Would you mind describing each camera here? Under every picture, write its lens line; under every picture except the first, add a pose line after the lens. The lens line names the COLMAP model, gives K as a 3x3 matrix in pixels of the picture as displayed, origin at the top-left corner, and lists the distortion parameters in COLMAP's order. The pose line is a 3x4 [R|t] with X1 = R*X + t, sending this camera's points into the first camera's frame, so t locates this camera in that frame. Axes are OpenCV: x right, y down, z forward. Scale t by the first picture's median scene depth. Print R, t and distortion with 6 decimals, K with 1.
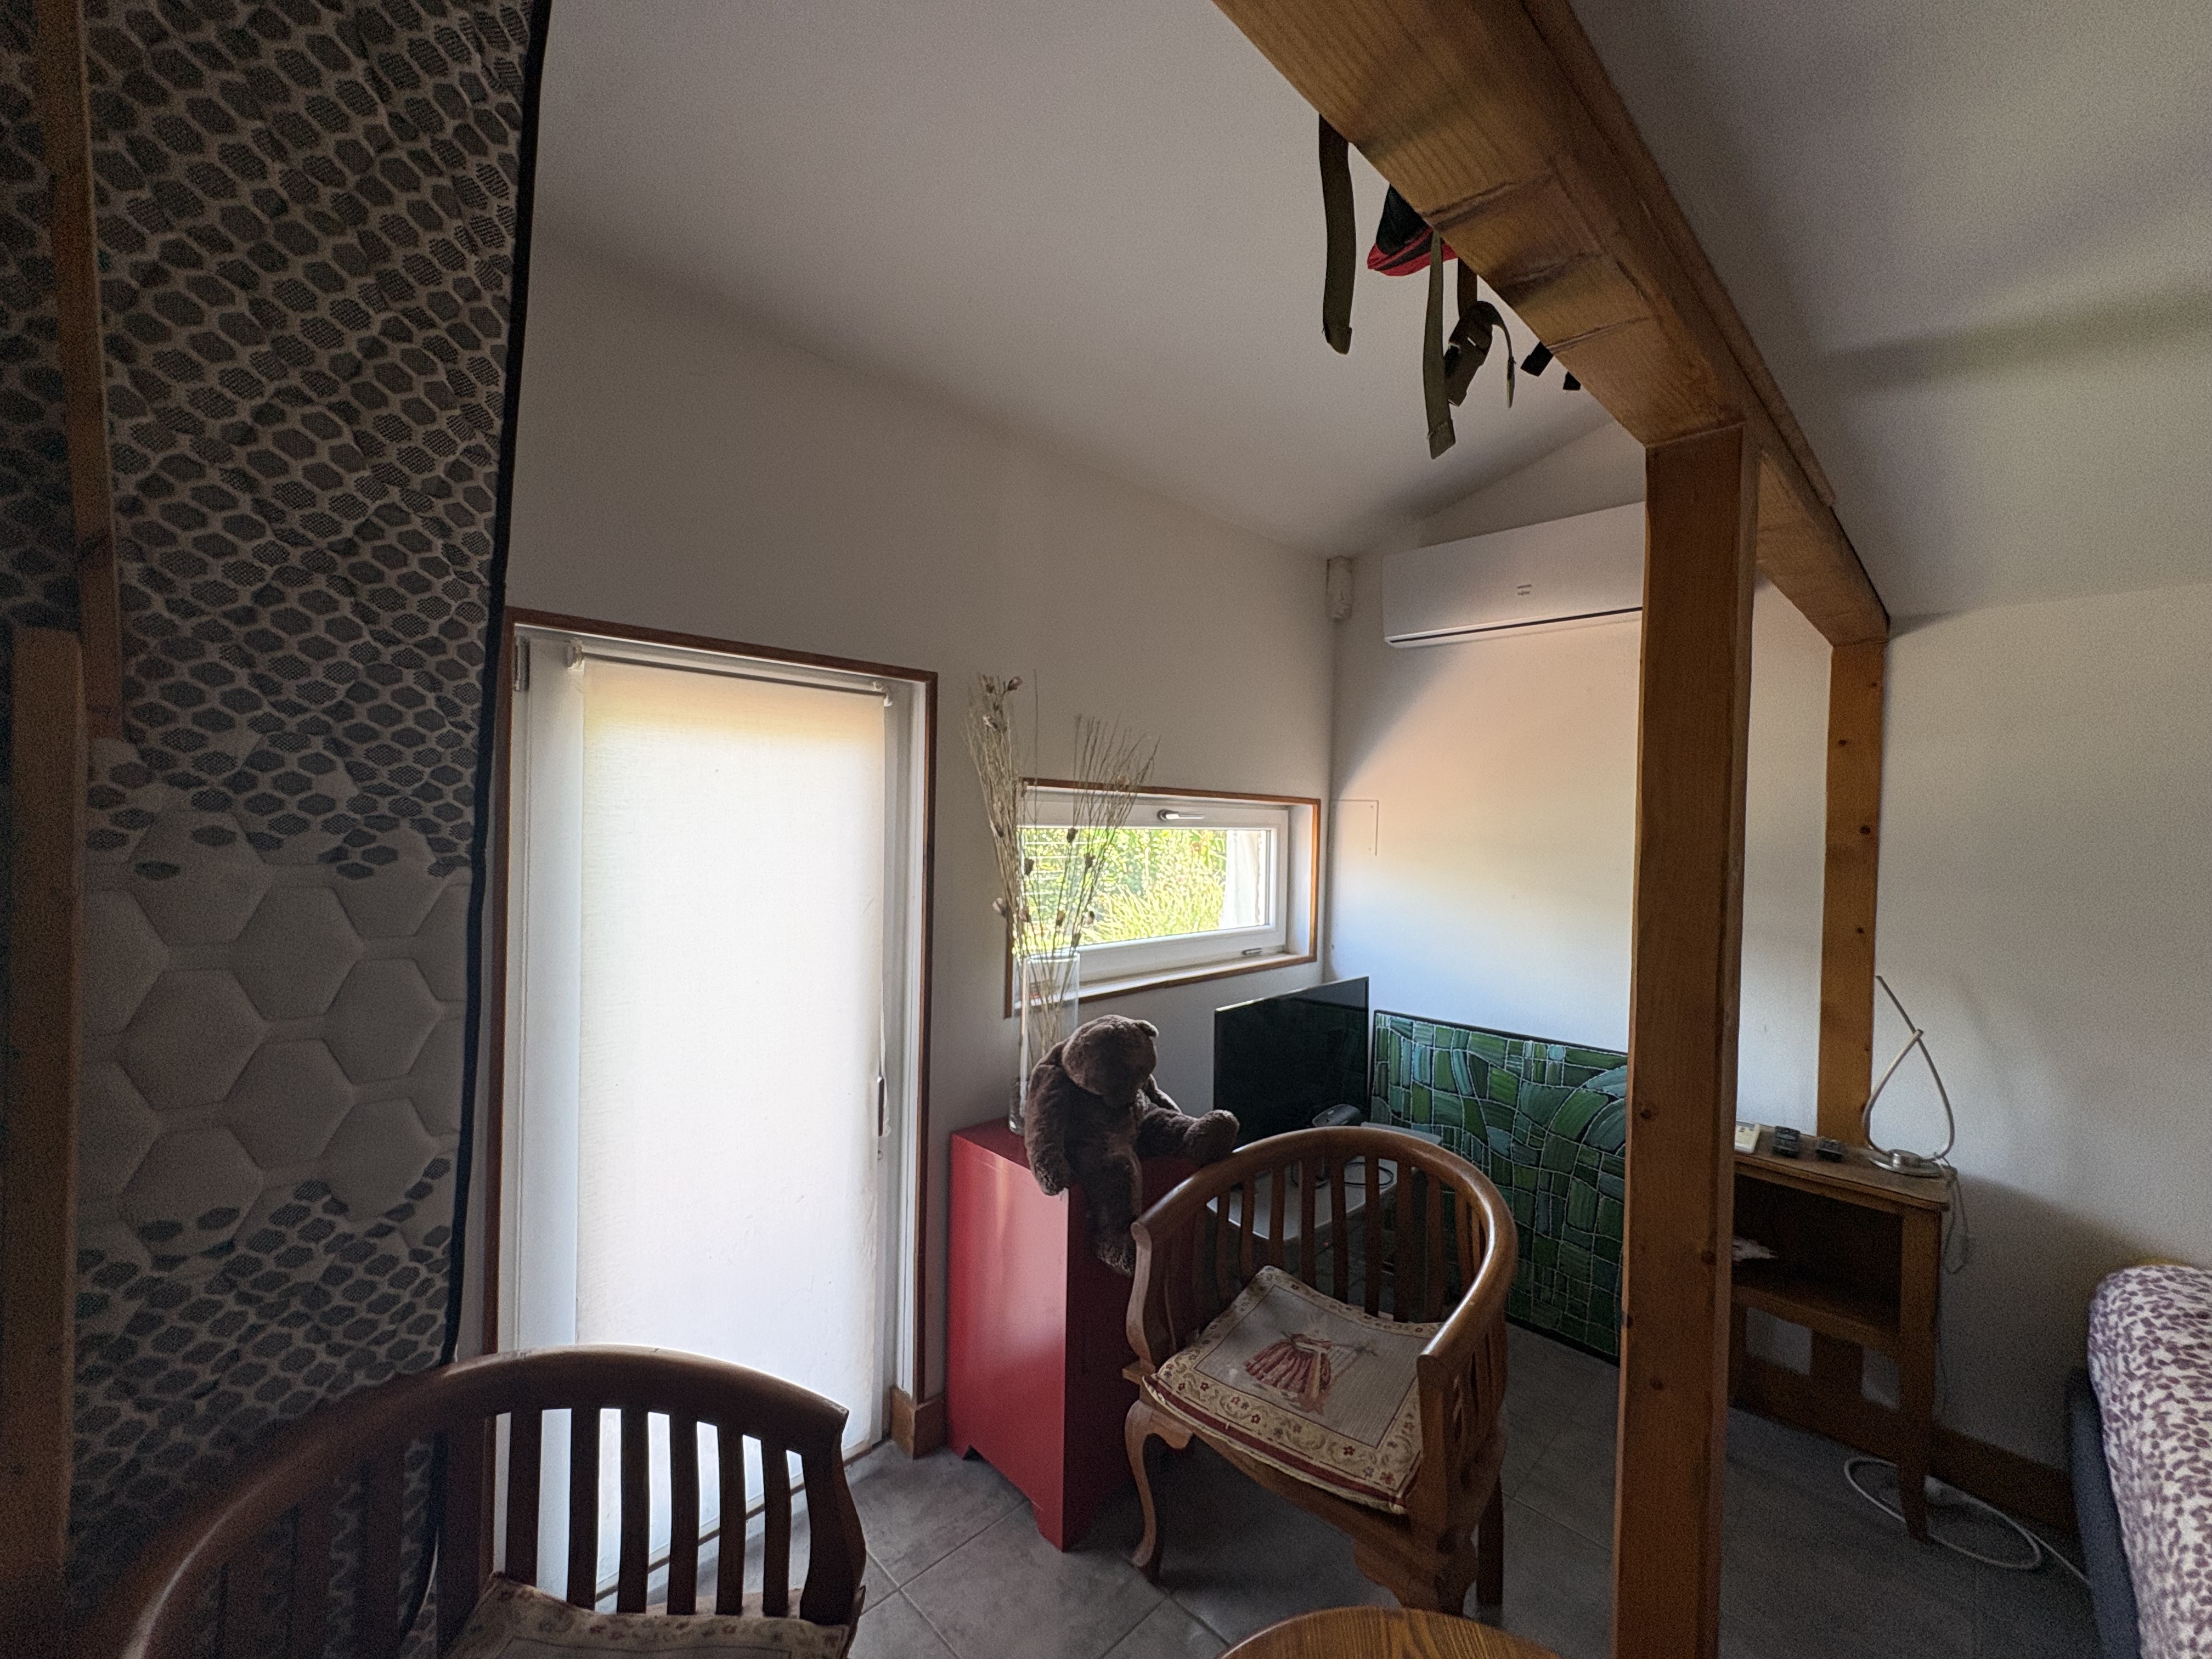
lens RADIAL K [[881.2, 0, 1101.0], [0, 881.2, 825.5], [0, 0, 1]] dist [0.001463, 0.000105]
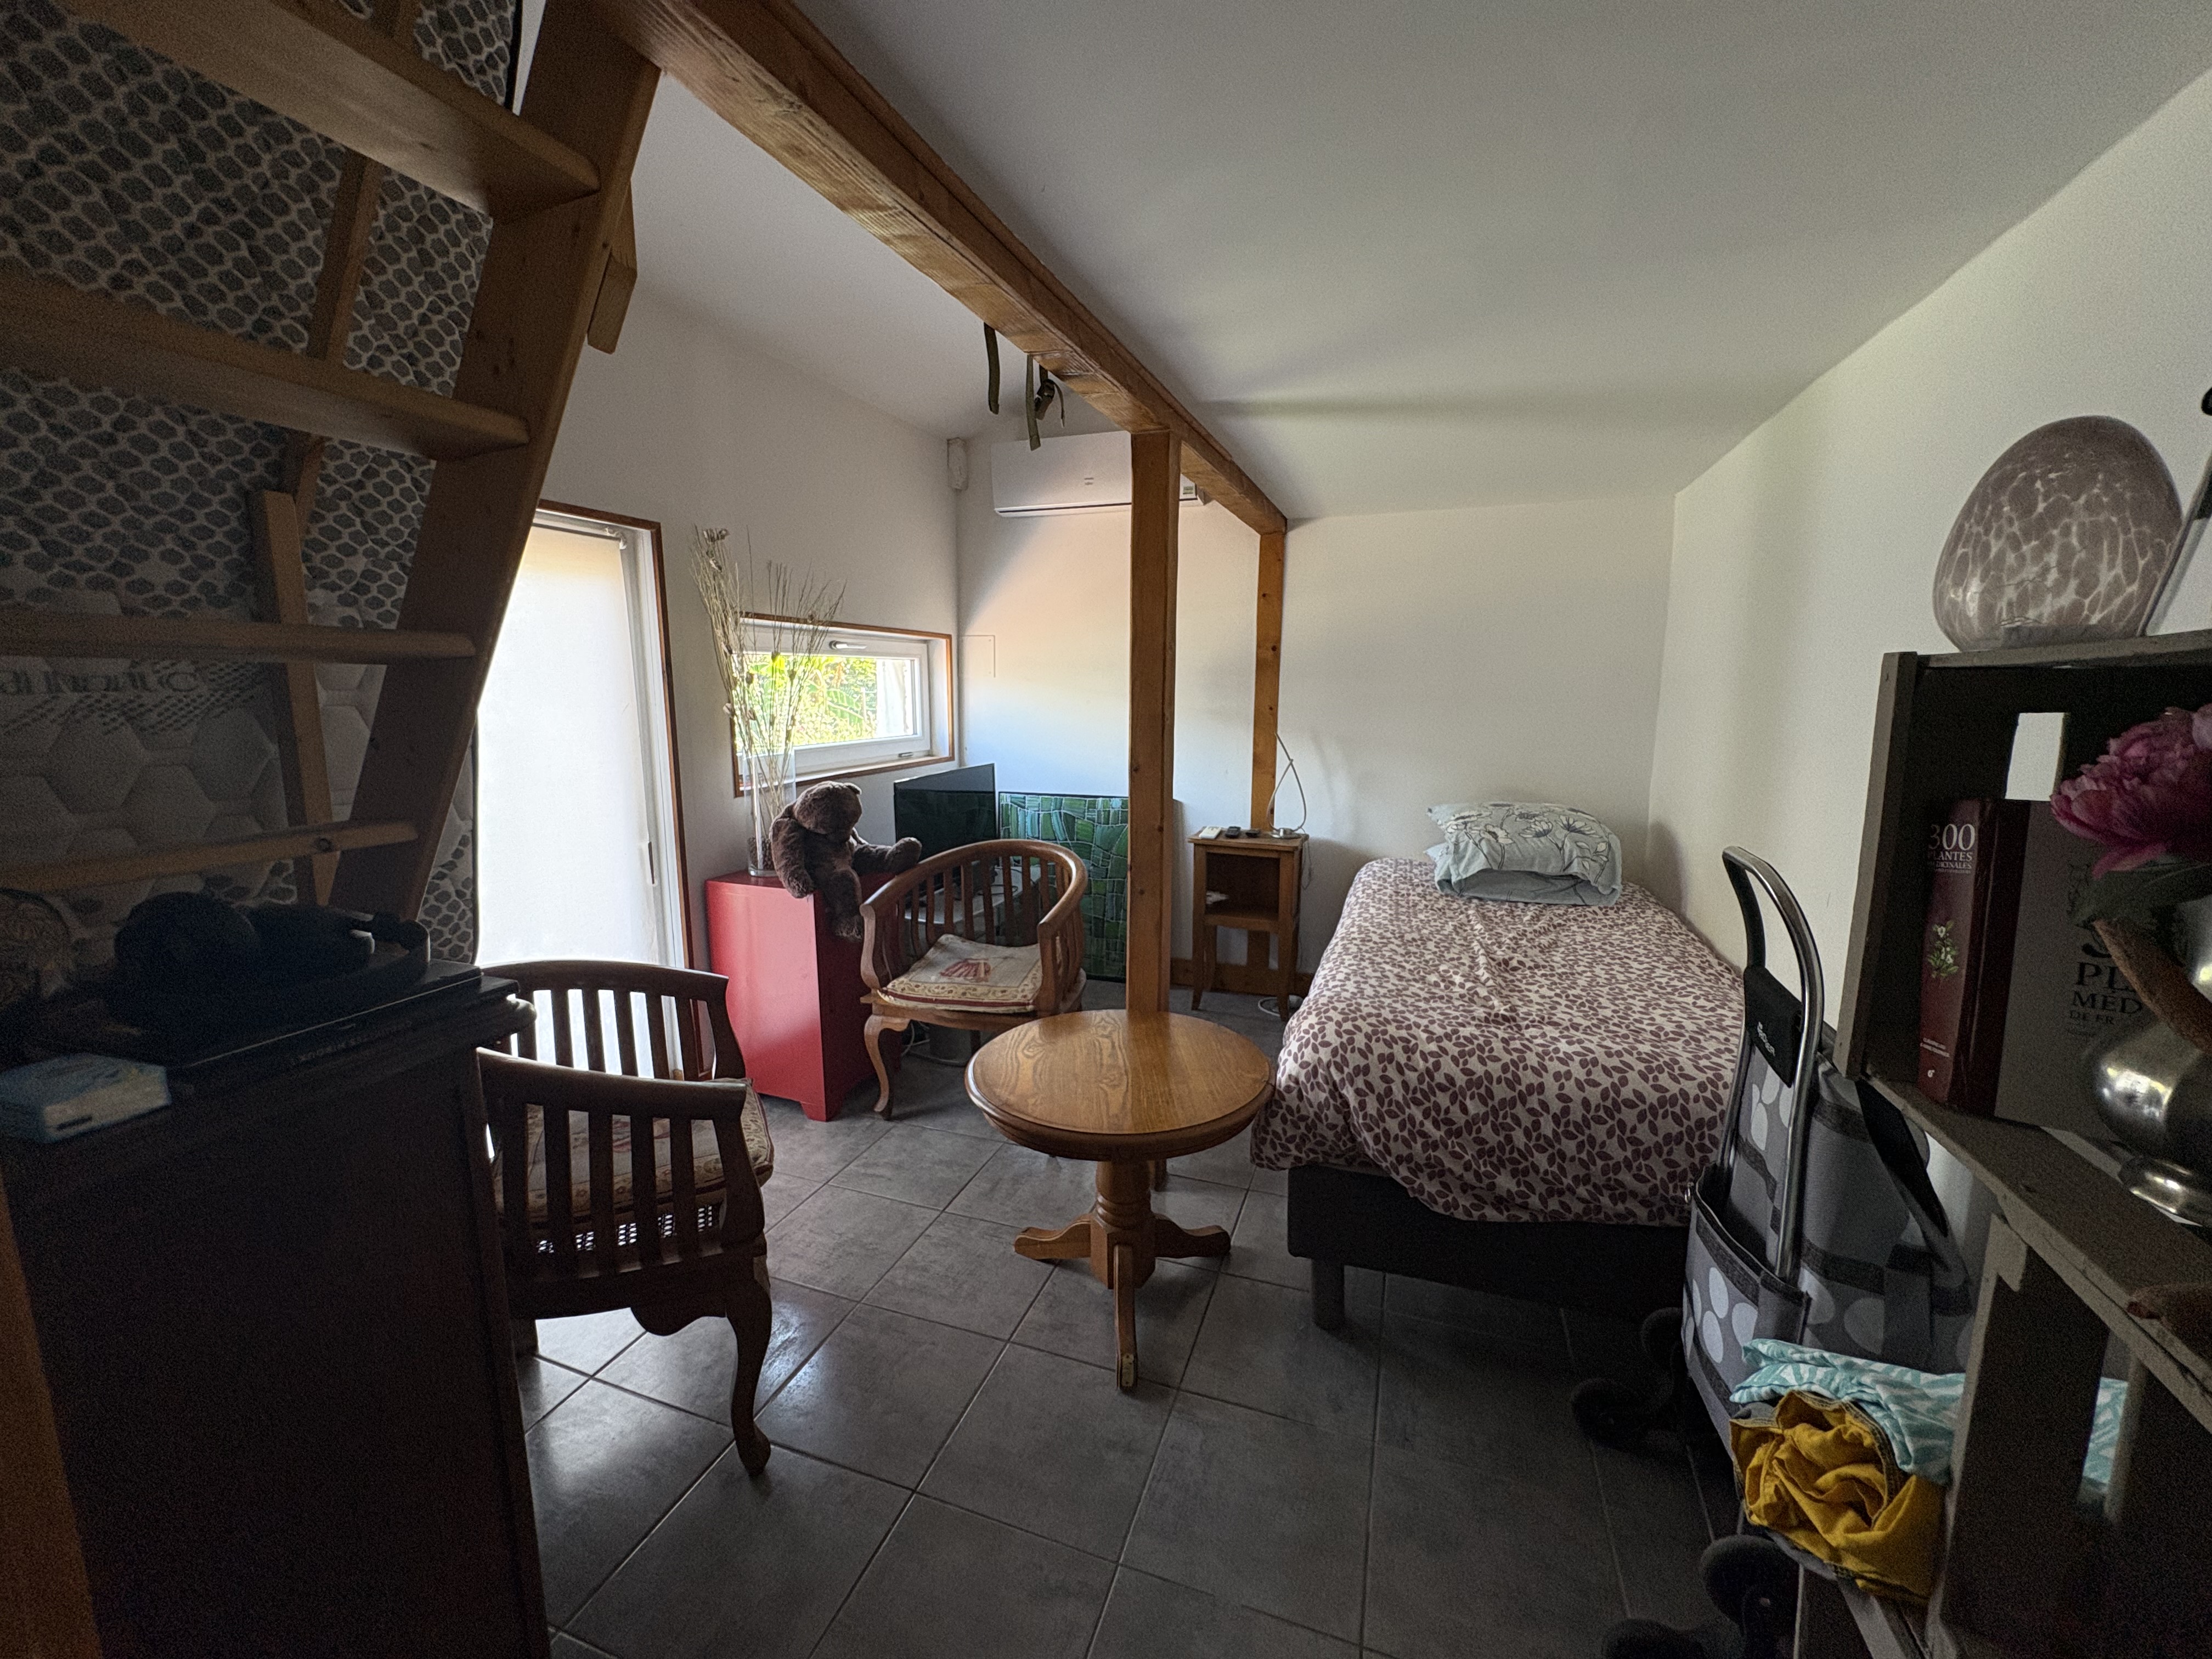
lens RADIAL K [[881.2, 0, 1107.2], [0, 881.2, 816.9], [0, 0, 1]] dist [0.001463, 0.000105]
pose [[0.902280, -0.087282, 0.422222, -0.189426], [0.022167, 0.987390, 0.156744, 0.061041], [-0.430579, -0.132068, 0.892838, -0.478814]]
